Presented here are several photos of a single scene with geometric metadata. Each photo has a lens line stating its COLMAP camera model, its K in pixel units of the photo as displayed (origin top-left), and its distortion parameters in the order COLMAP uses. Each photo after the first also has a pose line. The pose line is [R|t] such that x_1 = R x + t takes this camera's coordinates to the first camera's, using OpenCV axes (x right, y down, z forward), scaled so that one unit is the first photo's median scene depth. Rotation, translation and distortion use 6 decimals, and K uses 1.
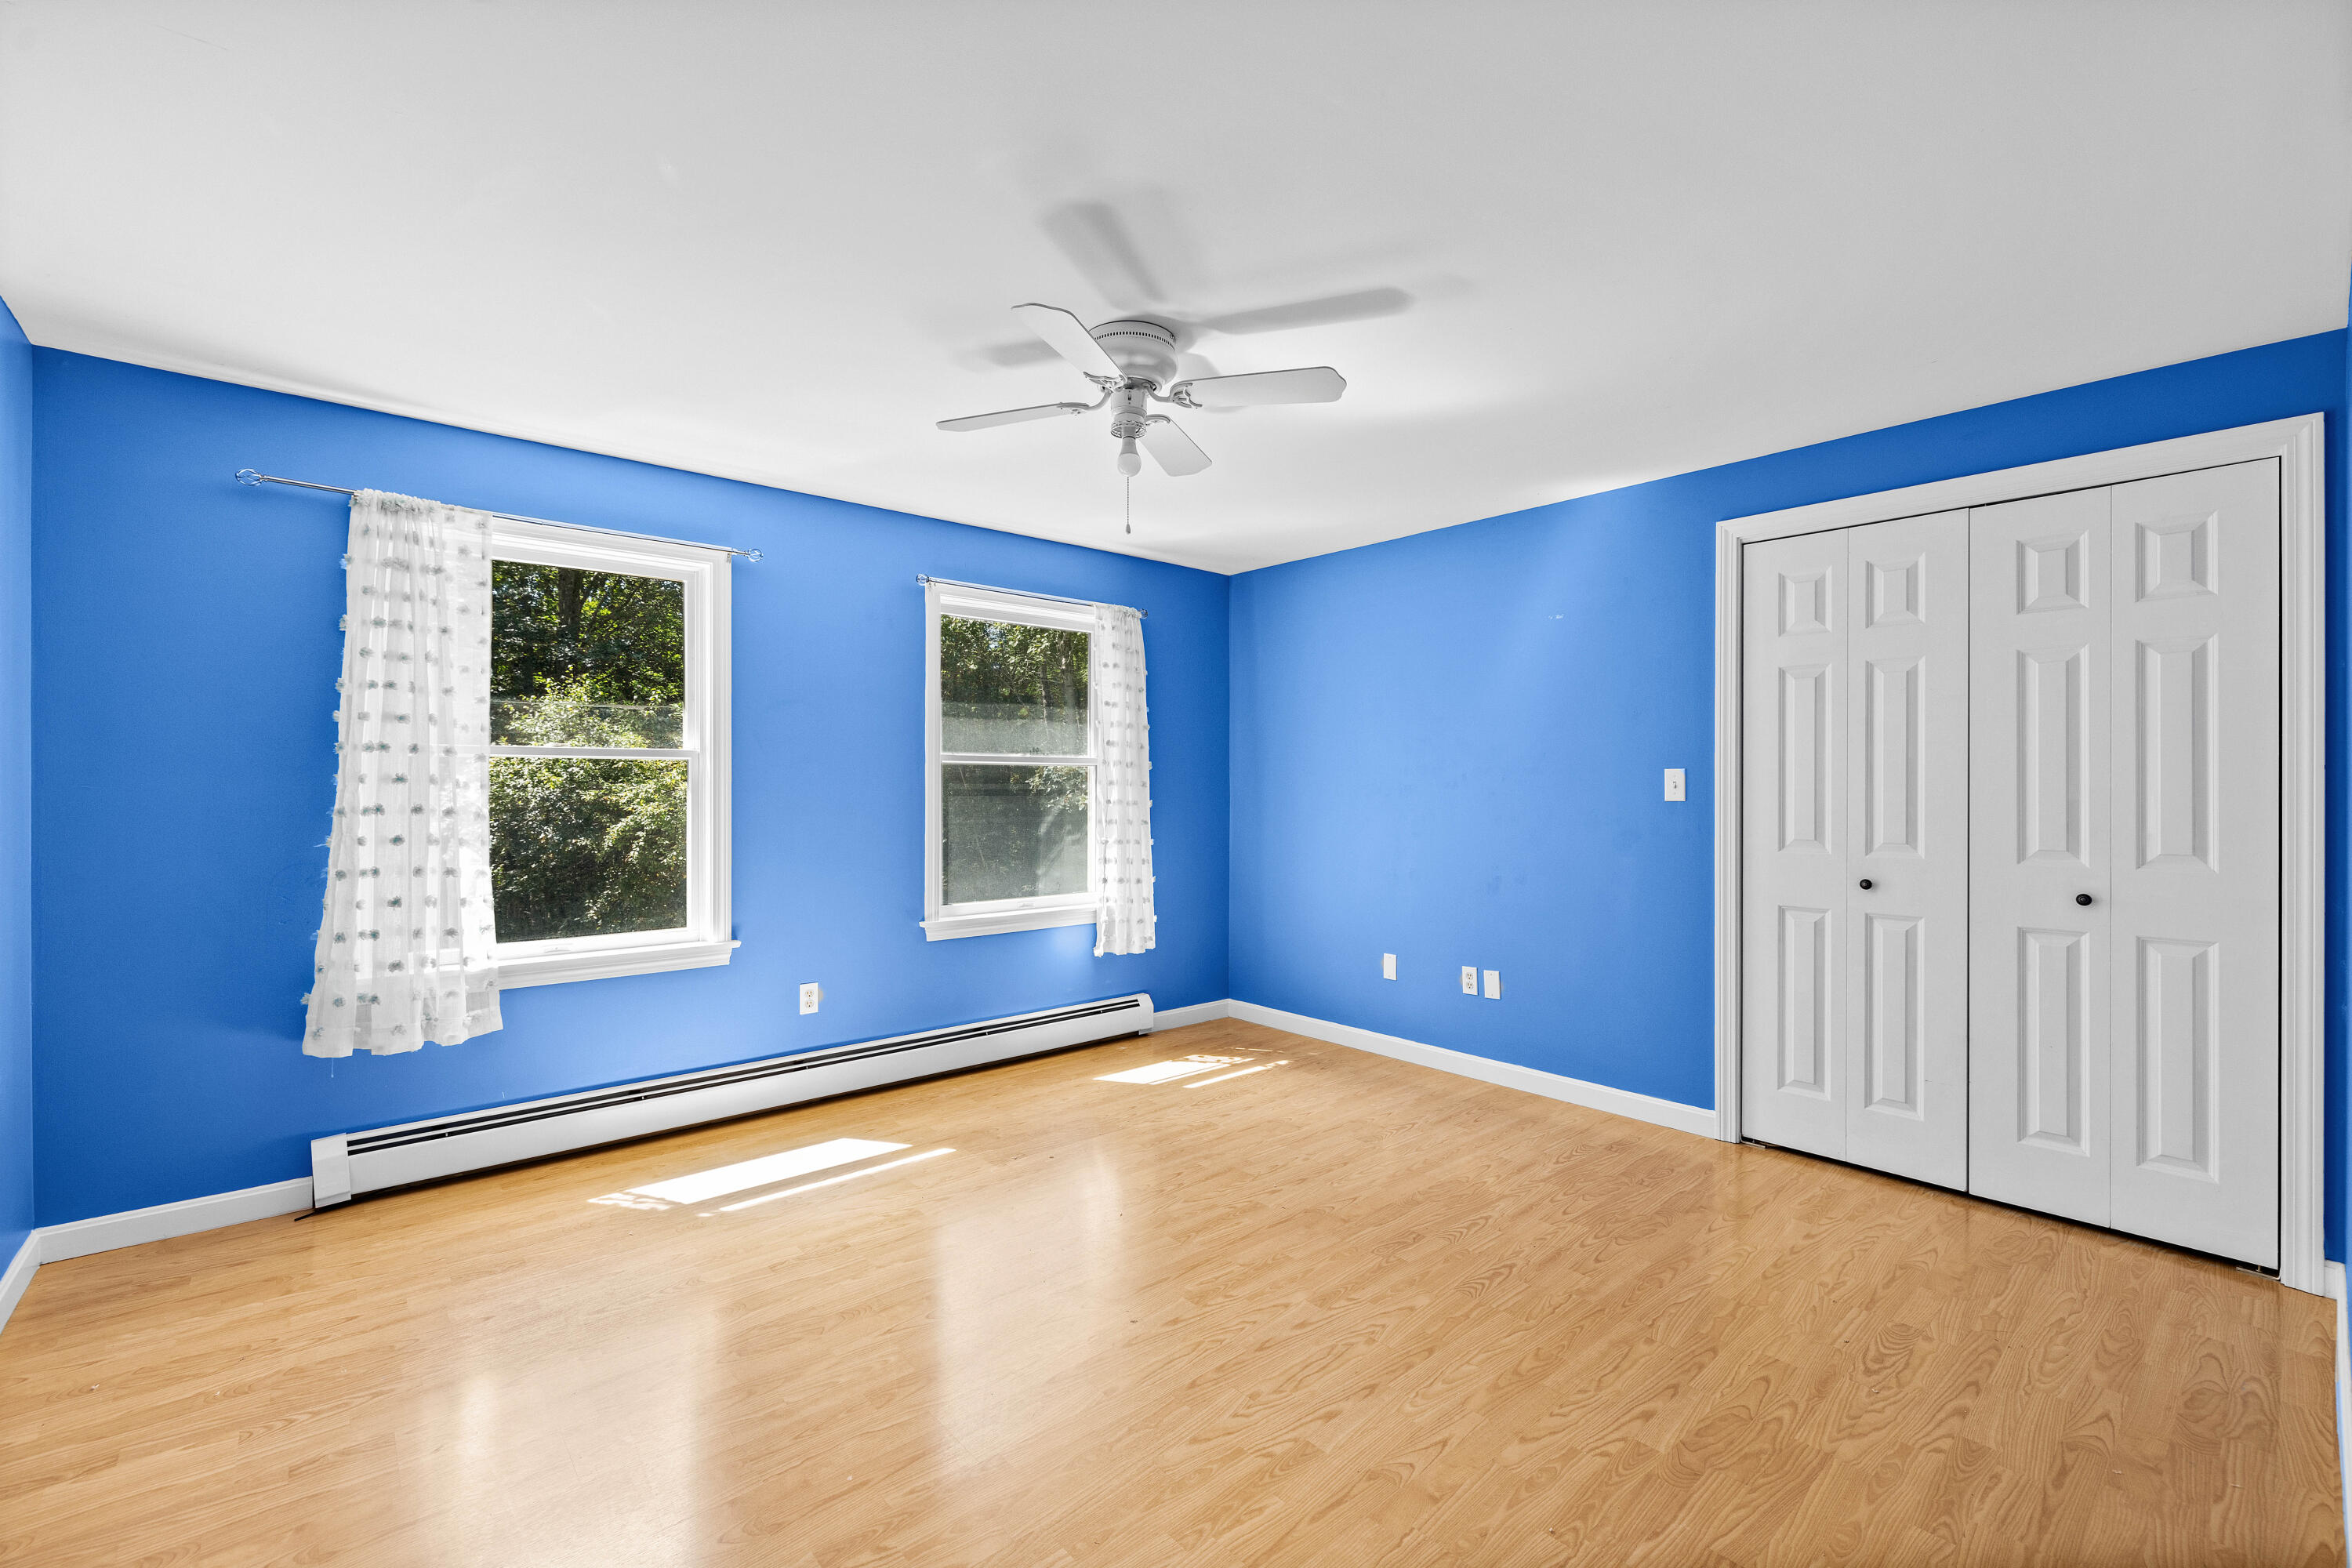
lens RADIAL K [[988.6, 0, 1177.7], [0, 988.6, 776.8], [0, 0, 1]] dist [0.001900, -0.000497]
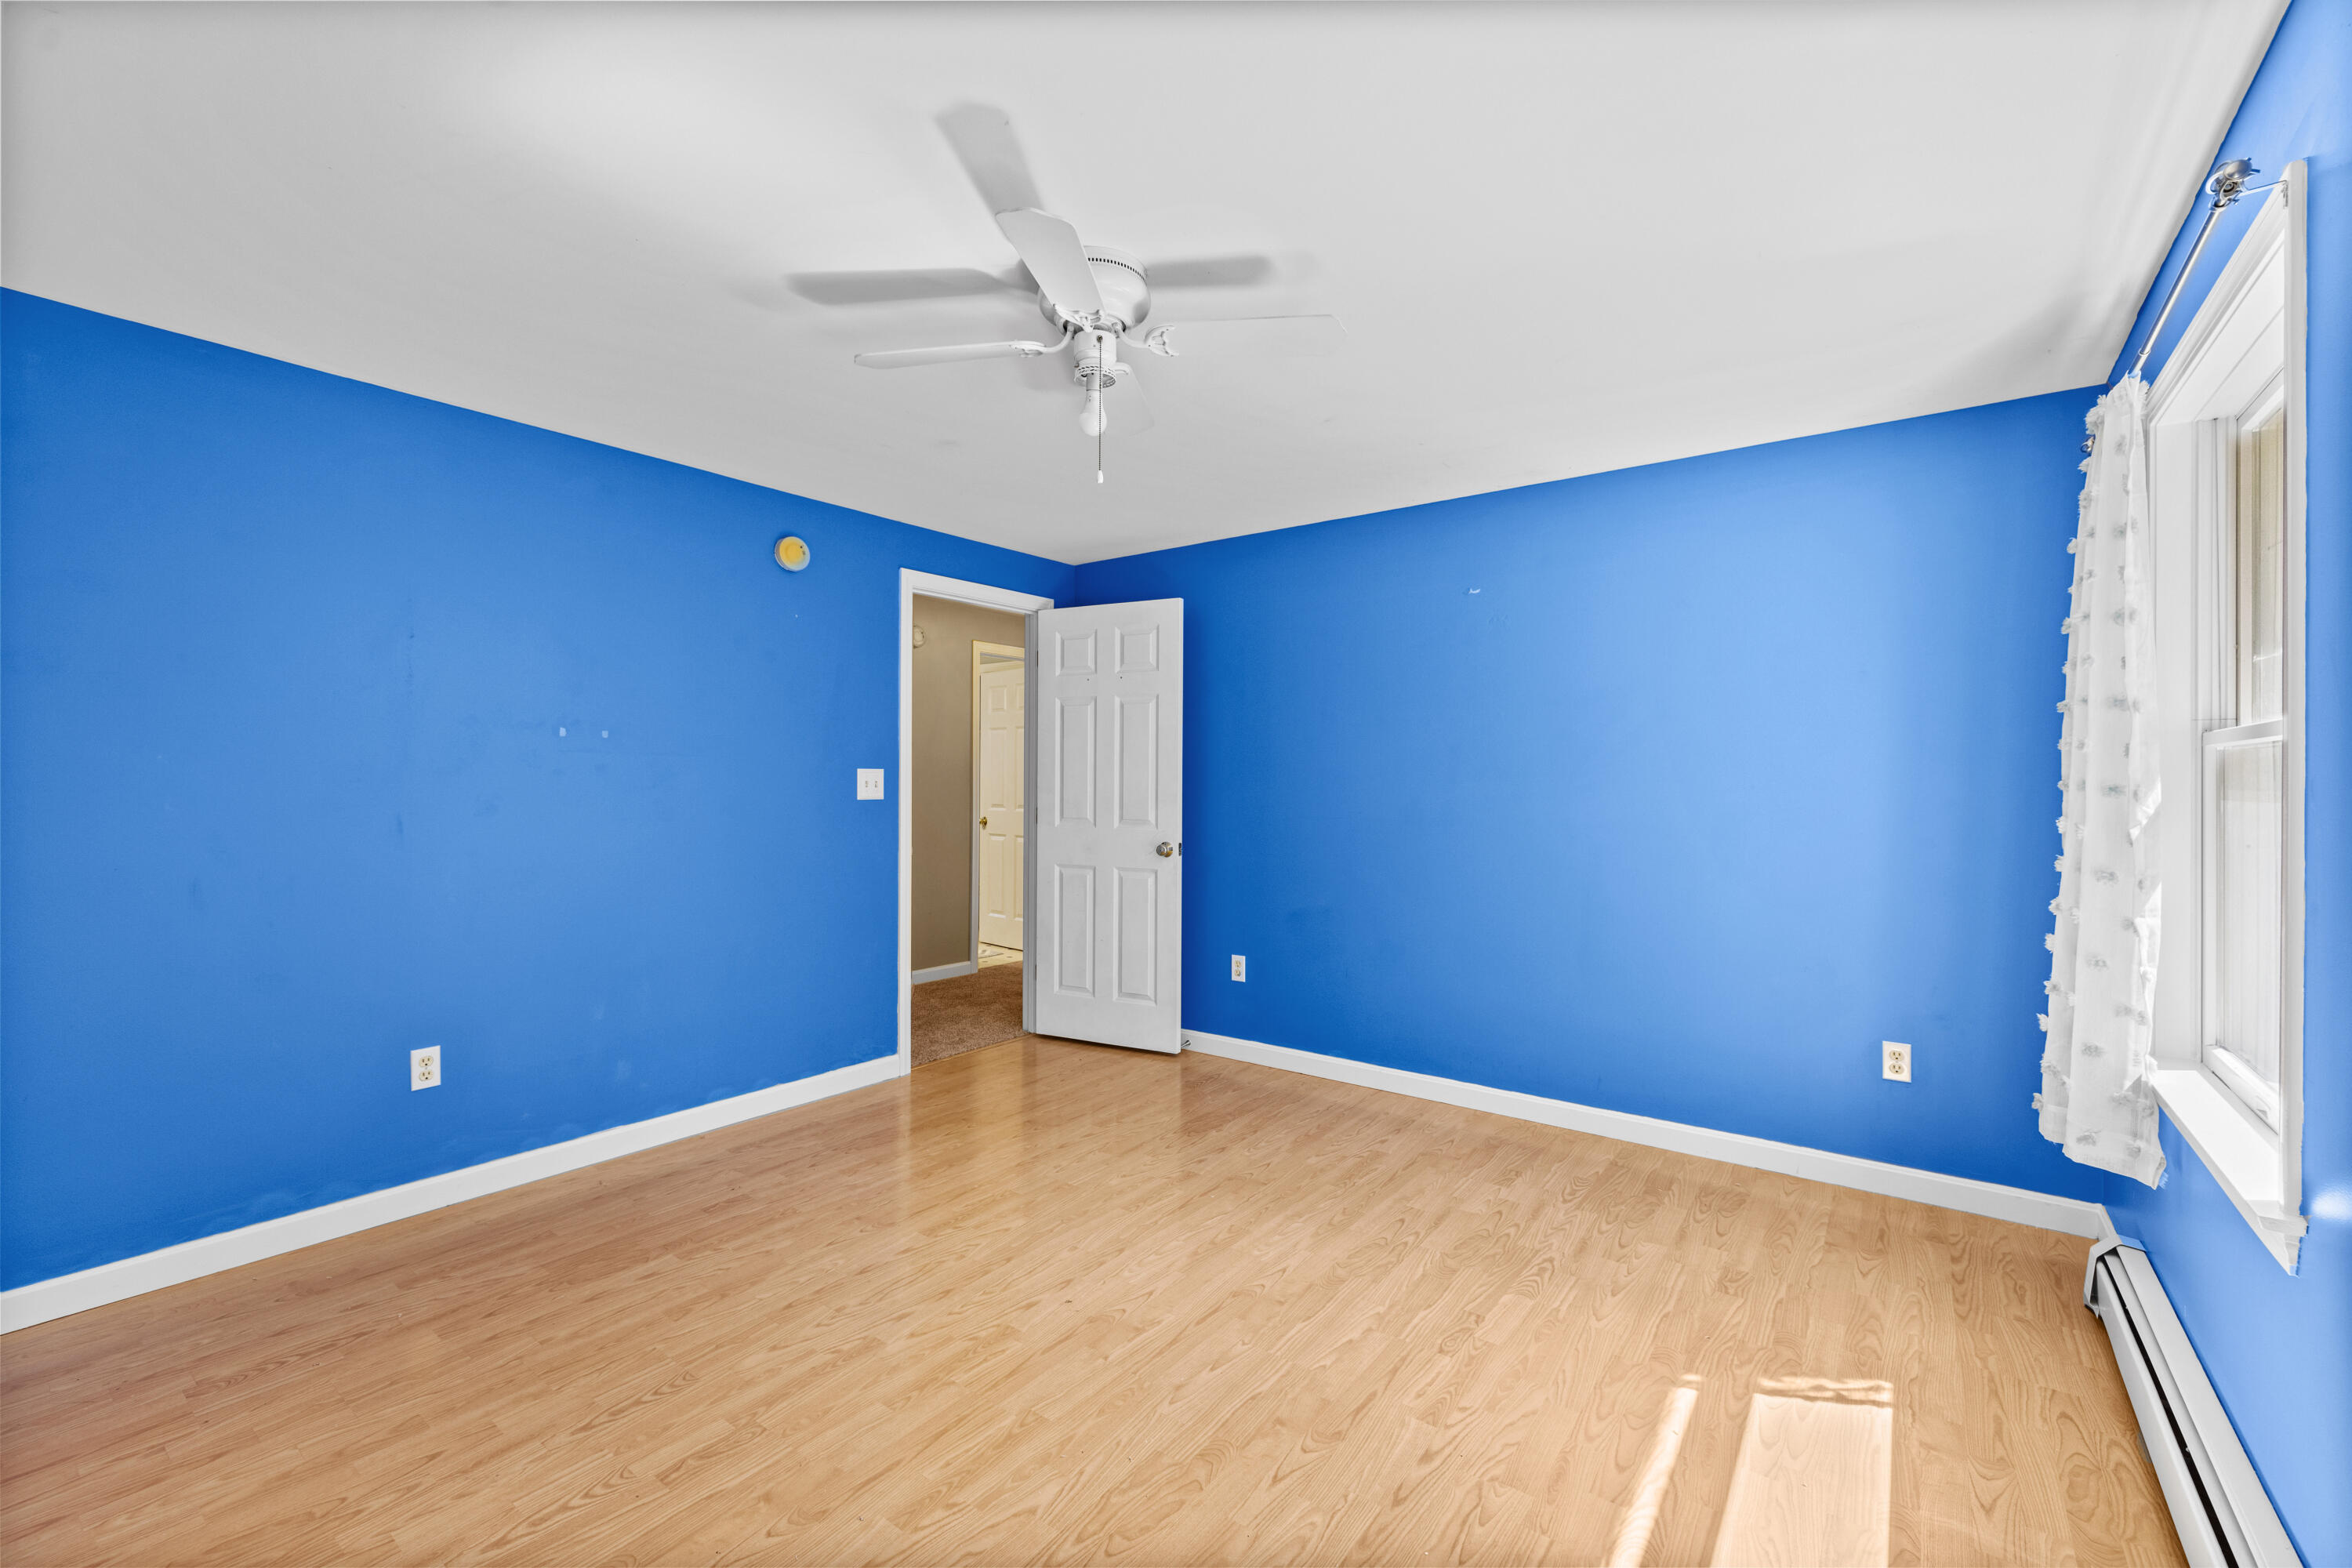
lens RADIAL K [[988.6, 0, 1168.3], [0, 988.6, 788.2], [0, 0, 1]] dist [0.001900, -0.000497]
pose [[-0.980988, -0.005505, -0.193992, 0.054843], [-0.005071, 0.999983, -0.002733, 0.012955], [0.194003, -0.001698, -0.980999, 1.946451]]
